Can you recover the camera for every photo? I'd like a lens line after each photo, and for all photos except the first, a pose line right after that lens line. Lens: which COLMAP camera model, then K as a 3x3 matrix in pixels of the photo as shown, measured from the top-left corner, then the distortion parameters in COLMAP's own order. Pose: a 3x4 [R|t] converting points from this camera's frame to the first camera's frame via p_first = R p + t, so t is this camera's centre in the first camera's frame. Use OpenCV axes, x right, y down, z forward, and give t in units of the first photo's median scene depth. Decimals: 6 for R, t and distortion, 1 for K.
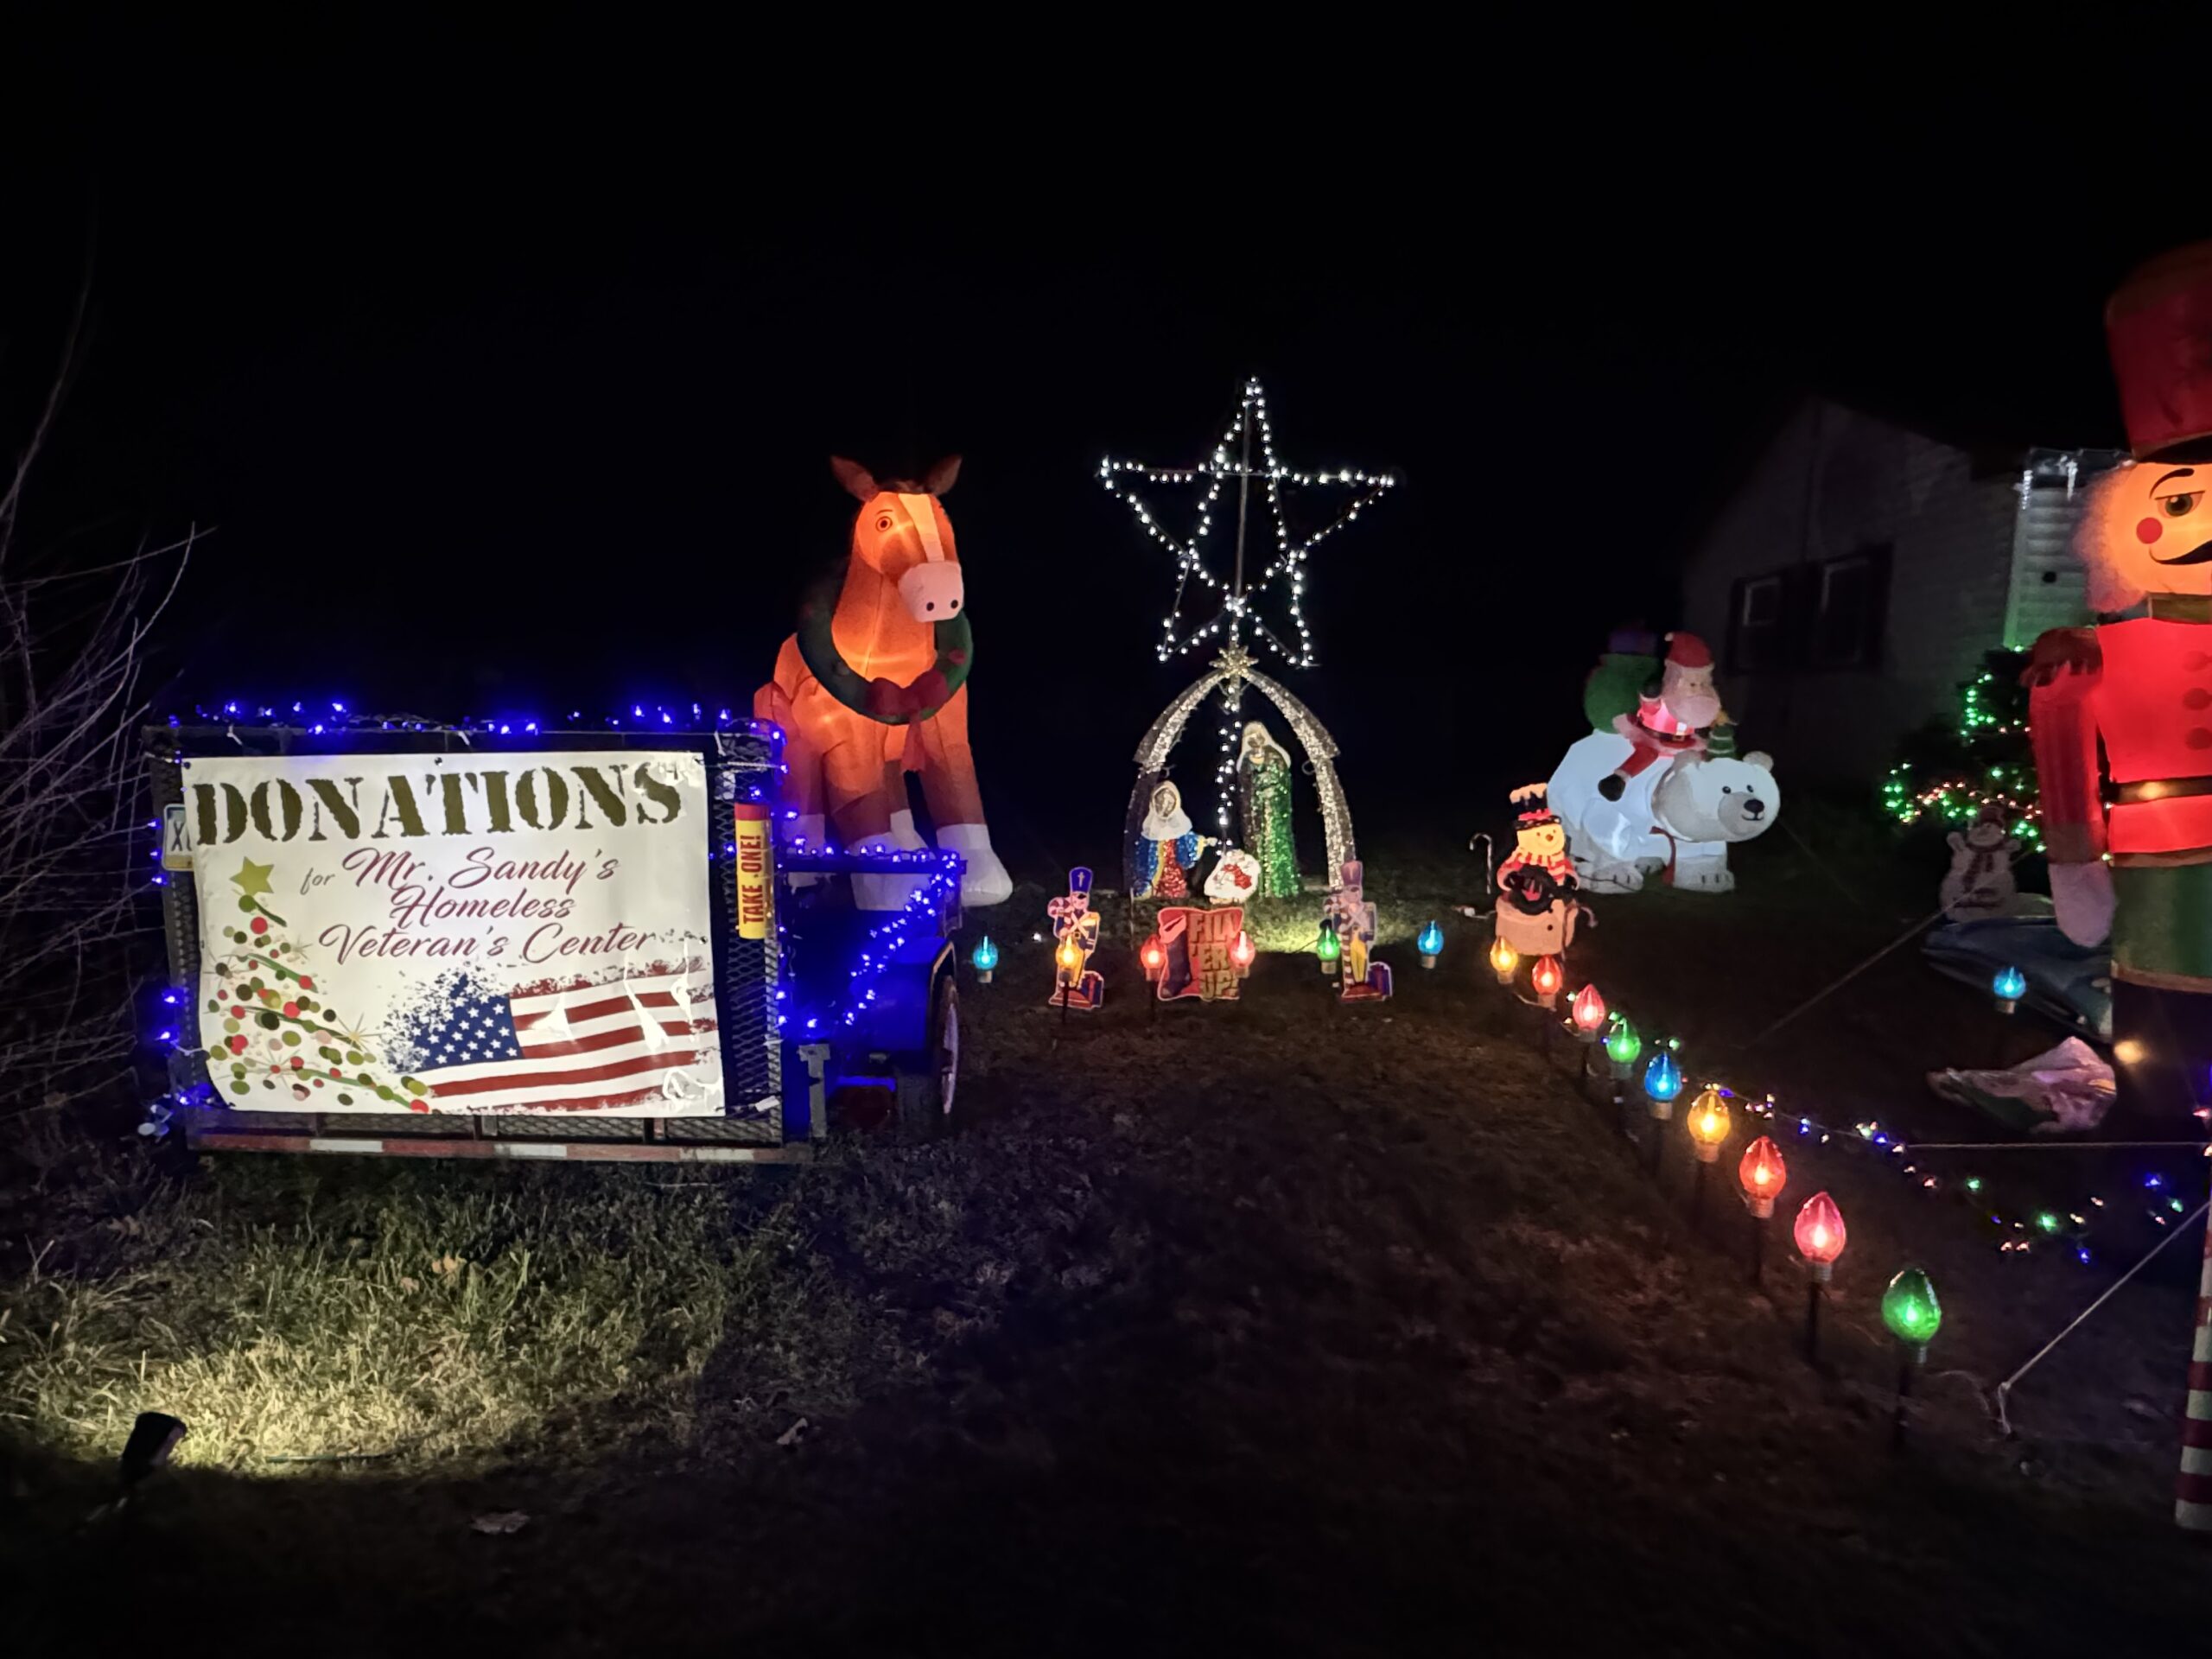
lens RADIAL K [[1352.0, 0, 1106.0], [0, 1352.0, 829.5], [0, 0, 1]] dist [-0.020228, 0.006170]
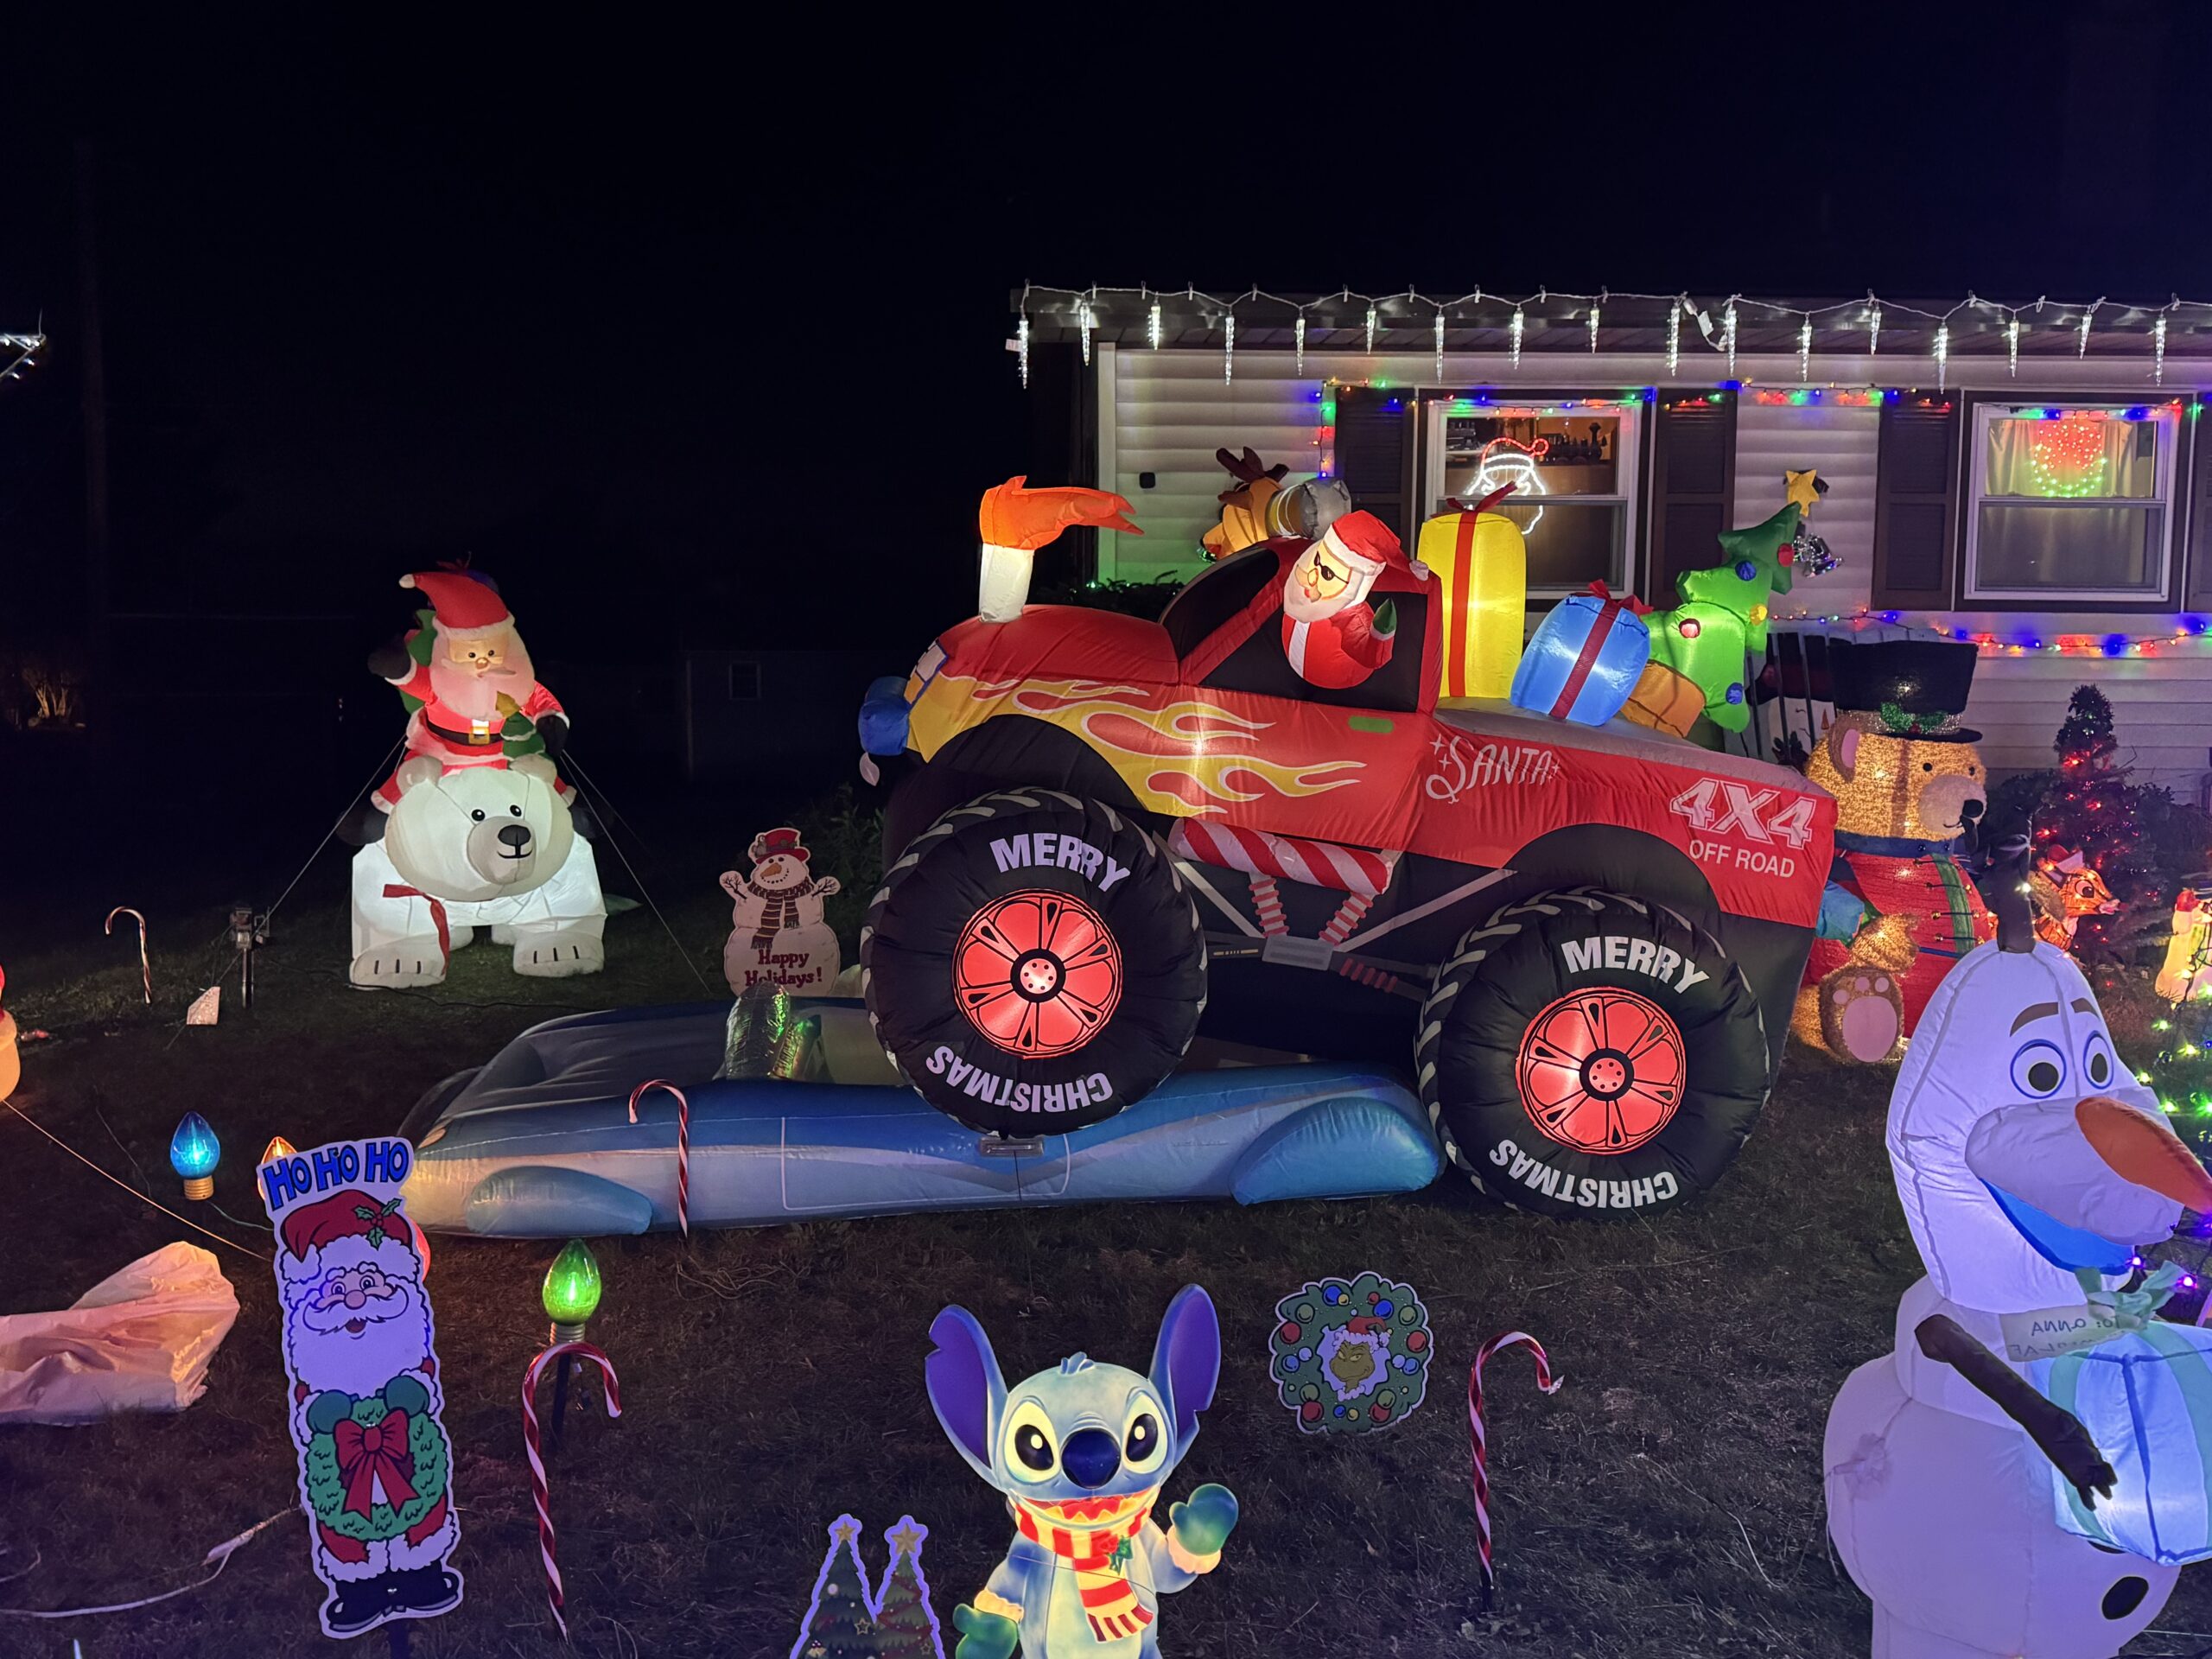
lens RADIAL K [[1900.0, 0, 1106.0], [0, 1900.0, 829.5], [0, 0, 1]] dist [0.155273, -0.312383]
pose [[0.982335, -0.048721, 0.180677, 1.489699], [0.052836, 0.998440, -0.018029, 0.019432], [-0.179517, 0.027256, 0.983377, 0.144932]]
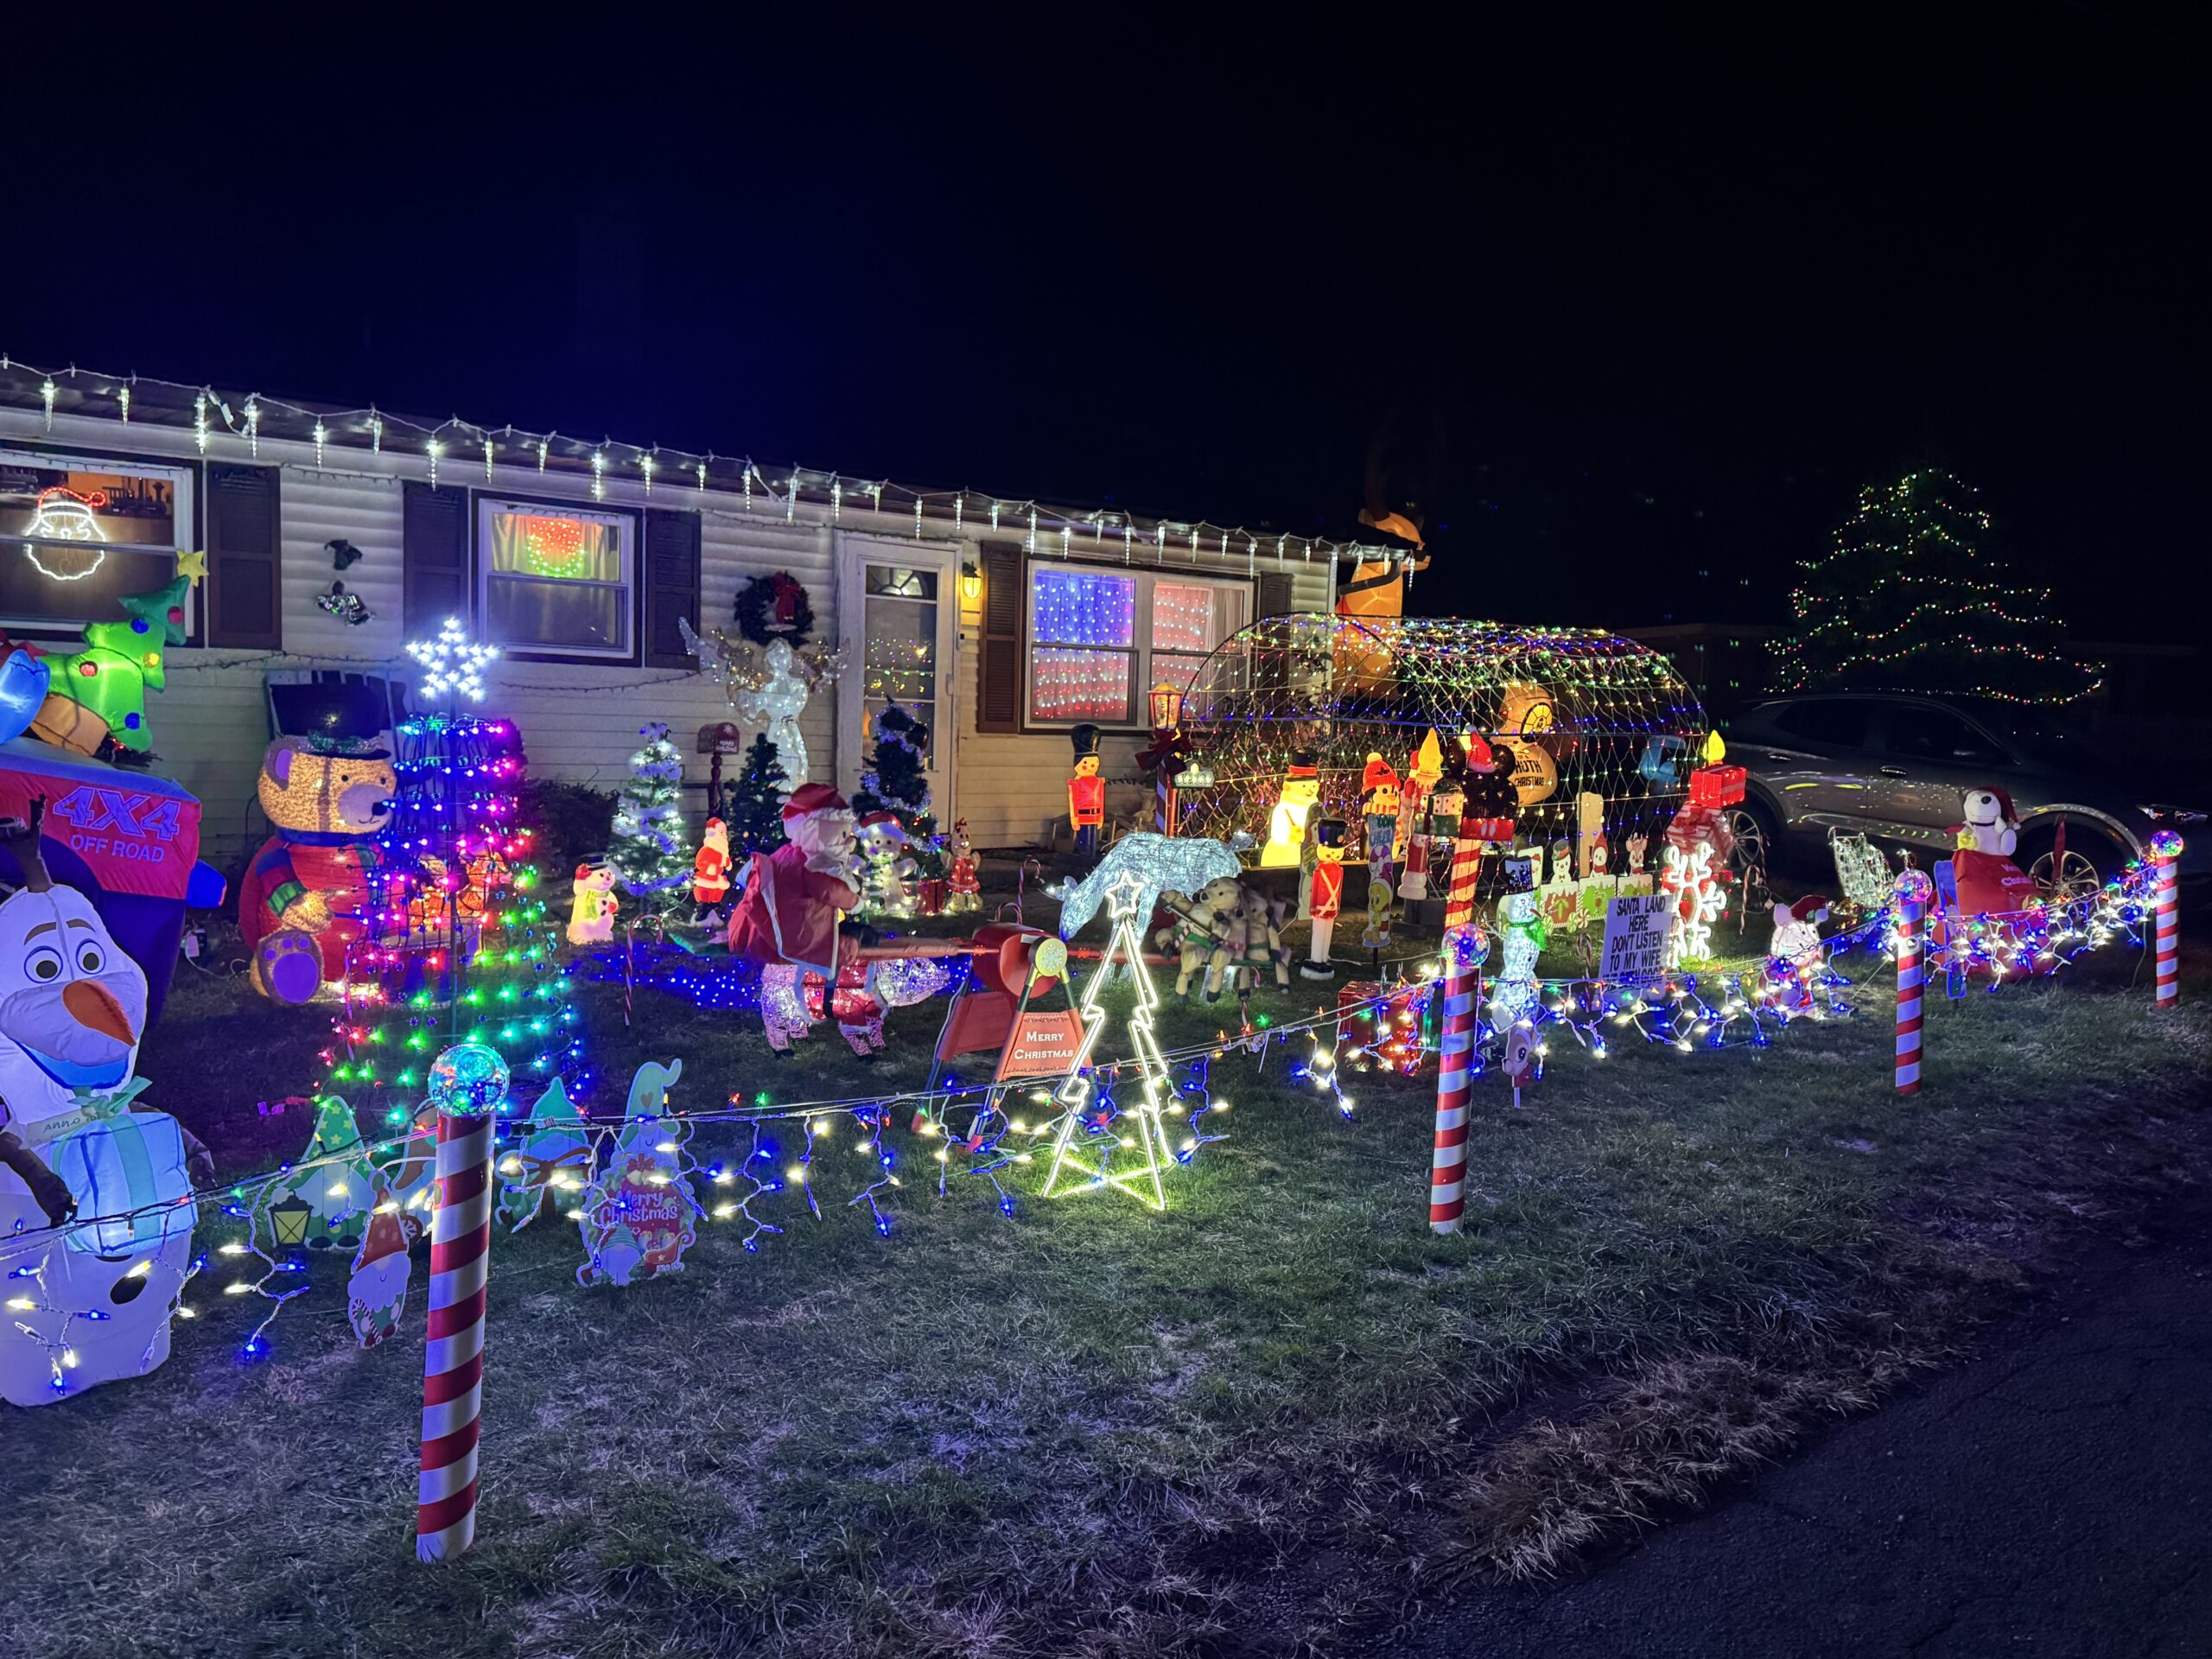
lens RADIAL K [[1697.5, 0, 1106.0], [0, 1697.5, 829.5], [0, 0, 1]] dist [0.070197, -0.092435]
pose [[0.673297, -0.069562, 0.736092, 1.643375], [0.079128, 0.996626, 0.021805, 0.063887], [-0.735126, 0.043564, 0.676530, -0.389357]]
